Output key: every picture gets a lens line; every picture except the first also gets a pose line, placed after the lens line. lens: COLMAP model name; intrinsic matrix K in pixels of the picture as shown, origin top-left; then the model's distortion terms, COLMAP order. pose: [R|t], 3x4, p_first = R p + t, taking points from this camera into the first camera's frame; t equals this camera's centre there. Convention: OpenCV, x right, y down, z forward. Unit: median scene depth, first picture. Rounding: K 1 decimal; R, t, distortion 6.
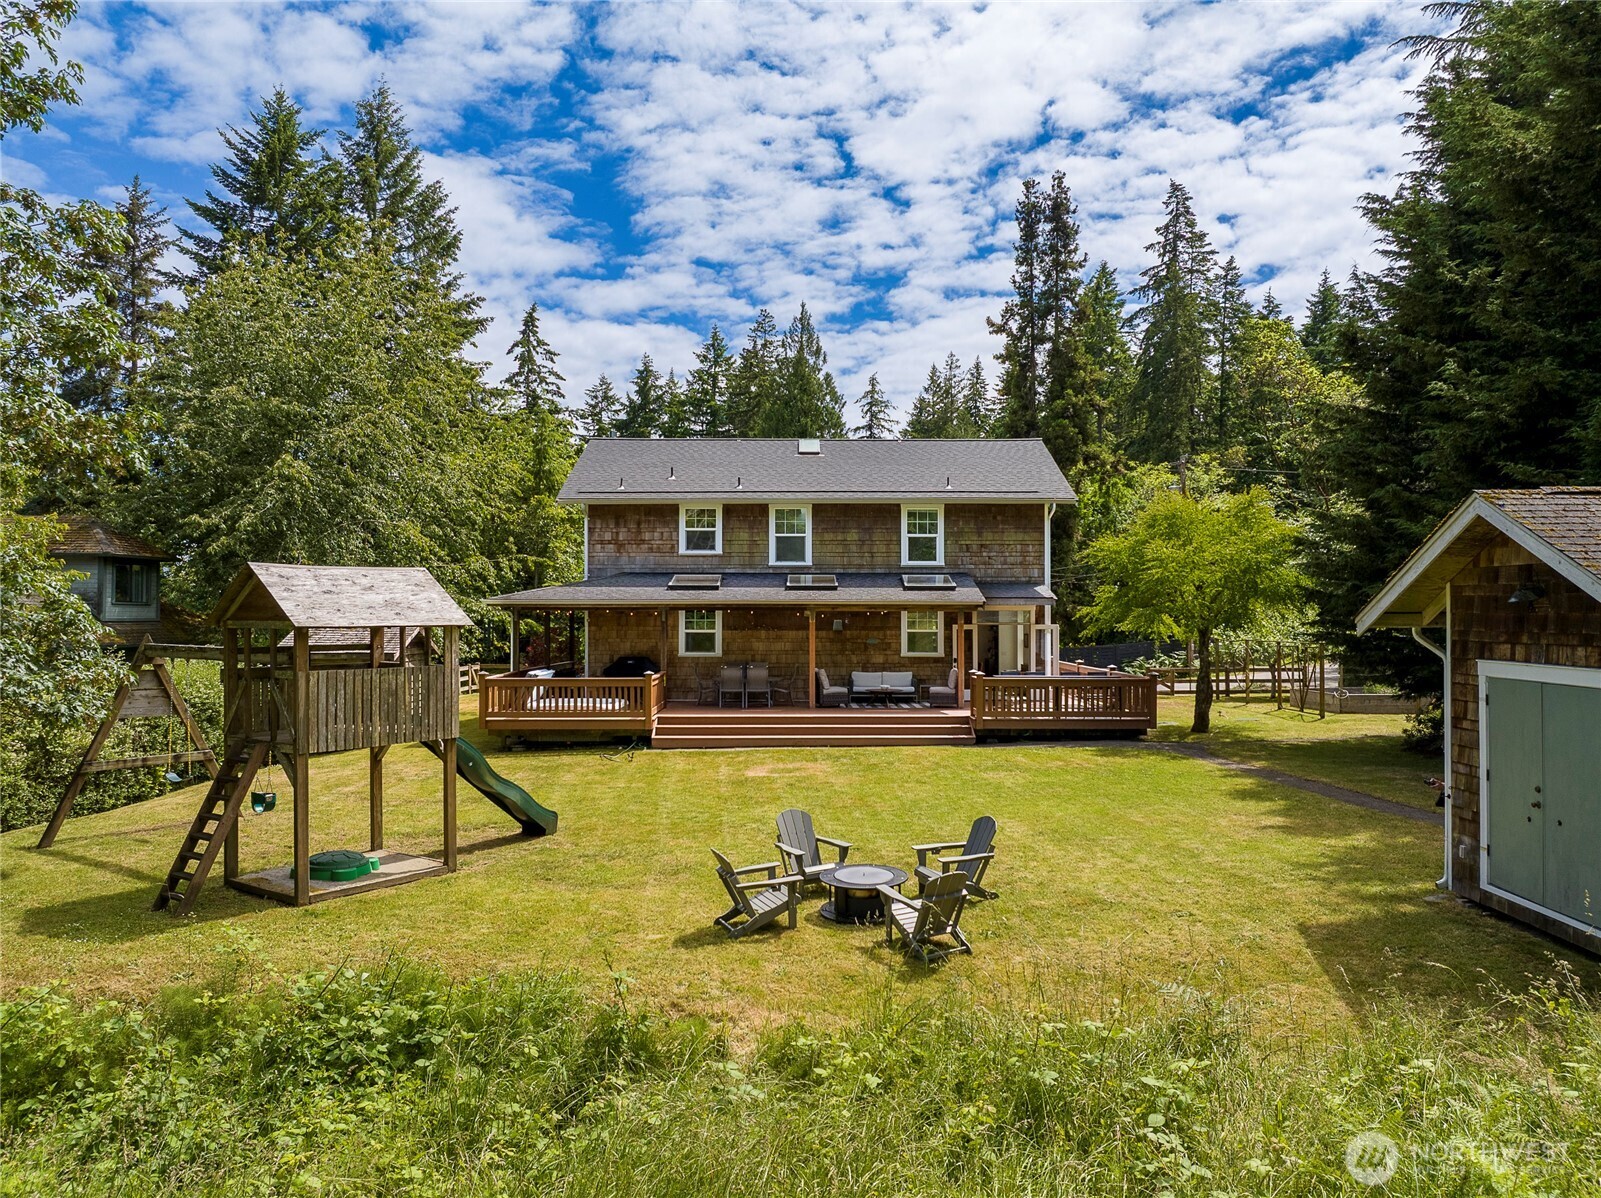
lens RADIAL K [[1115.0, 0, 828.7], [0, 1115.0, 600.5], [0, 0, 1]] dist [-0.036892, -0.005930]
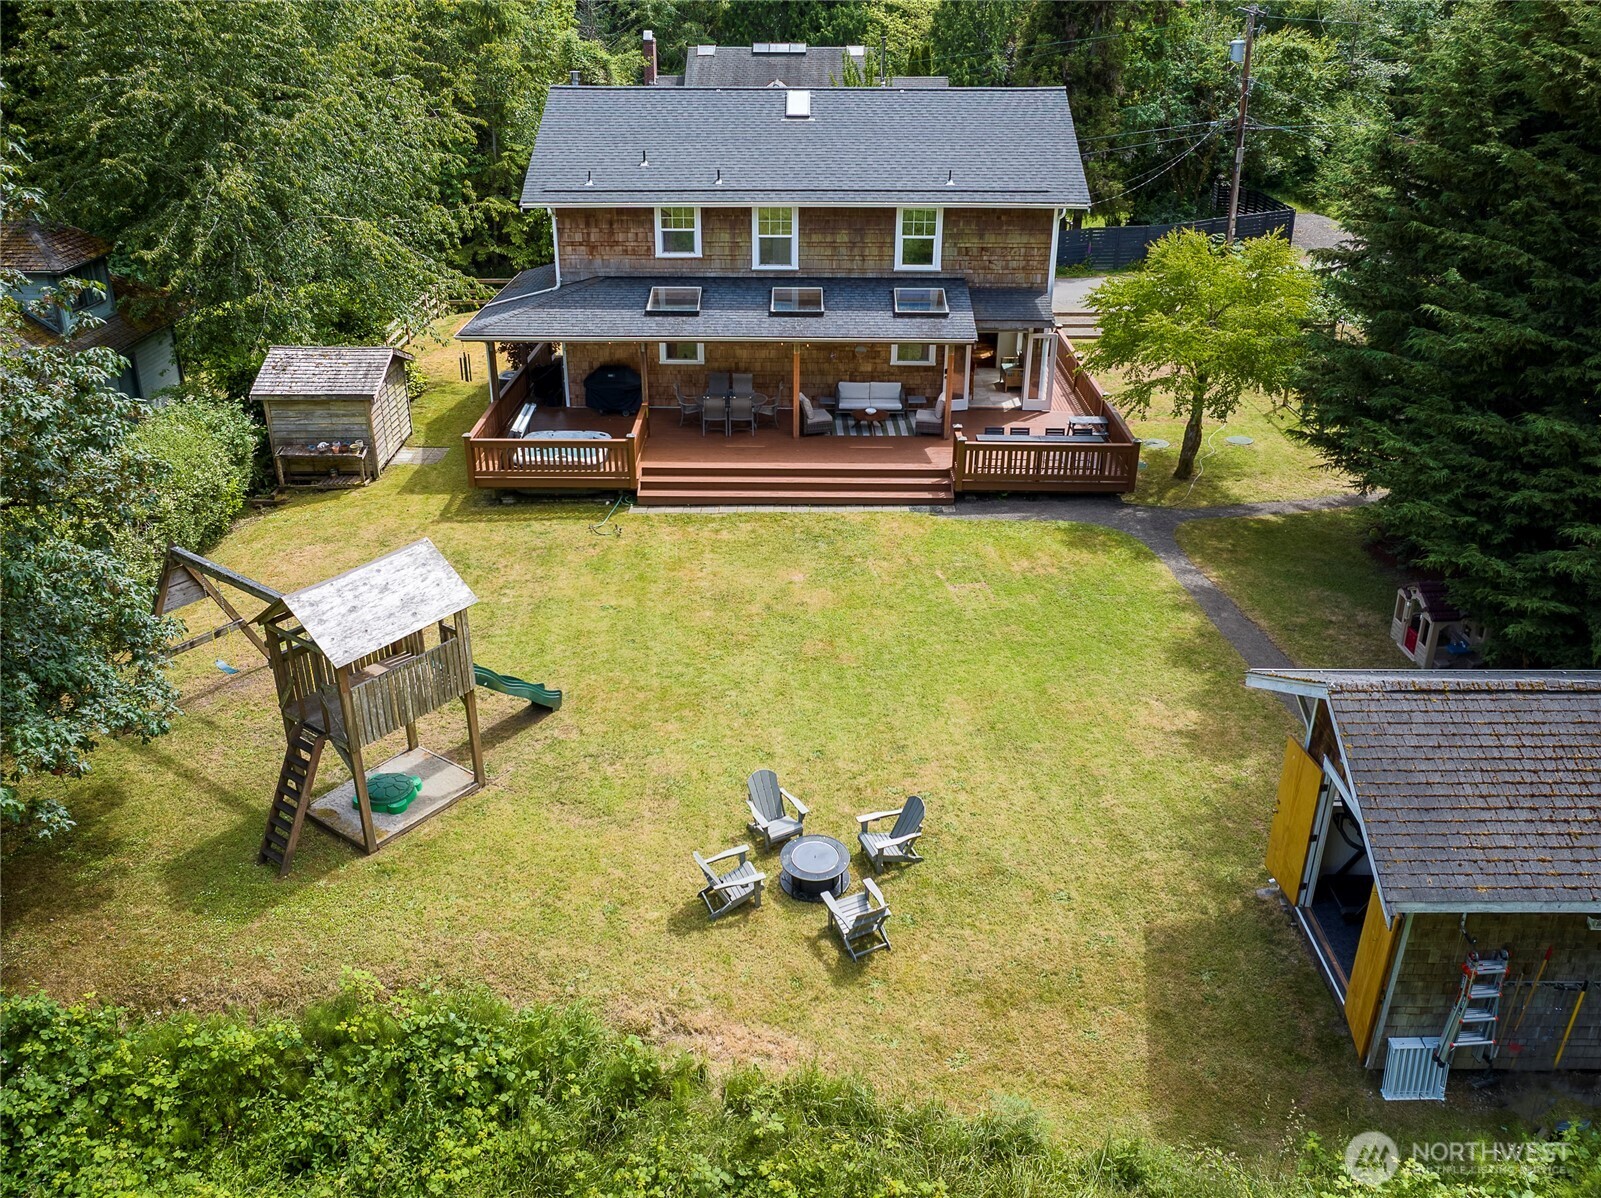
lens RADIAL K [[1241.2, 0, 798.5], [0, 1241.2, 598.8], [0, 0, 1]] dist [-0.029285, -0.000523]
pose [[0.999526, 0.018138, -0.024867, 0.017918], [-0.005476, 0.899814, 0.436238, -0.265913], [0.030288, -0.435896, 0.899487, -0.059486]]
